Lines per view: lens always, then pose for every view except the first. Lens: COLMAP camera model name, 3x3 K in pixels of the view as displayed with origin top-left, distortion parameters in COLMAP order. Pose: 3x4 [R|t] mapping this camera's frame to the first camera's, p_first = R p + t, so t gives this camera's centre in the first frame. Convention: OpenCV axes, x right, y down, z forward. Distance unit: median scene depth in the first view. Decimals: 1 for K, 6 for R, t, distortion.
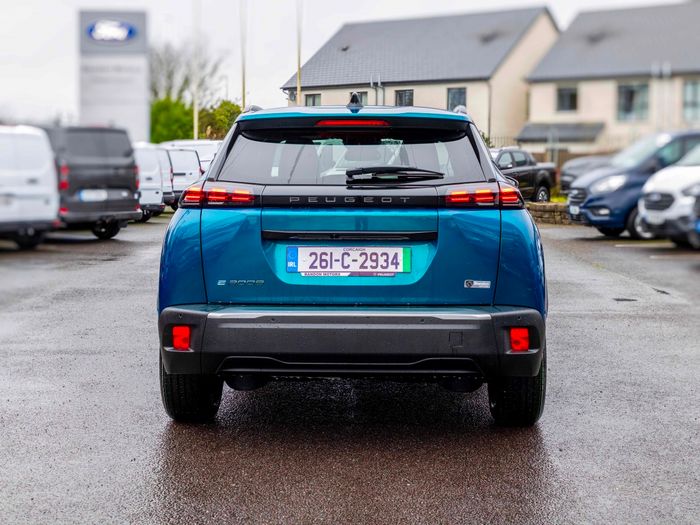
lens RADIAL K [[1144.8, 0, 355.9], [0, 1144.8, 260.1], [0, 0, 1]] dist [-0.026294, 0.000000]
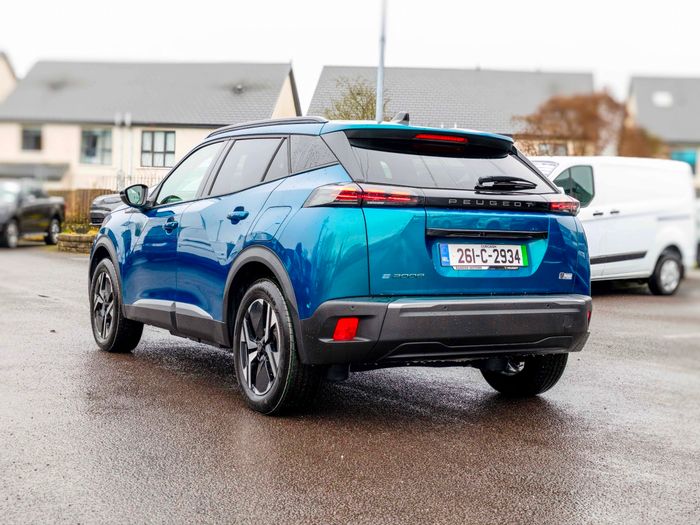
lens RADIAL K [[1040.6, 0, 350.1], [0, 1040.6, 264.0], [0, 0, 1]] dist [-0.034000, 0.000000]
pose [[0.850518, 0.001013, 0.525944, -0.663077], [0.014291, 0.999584, -0.025037, 0.032165], [-0.525751, 0.028811, 0.850150, 0.181014]]
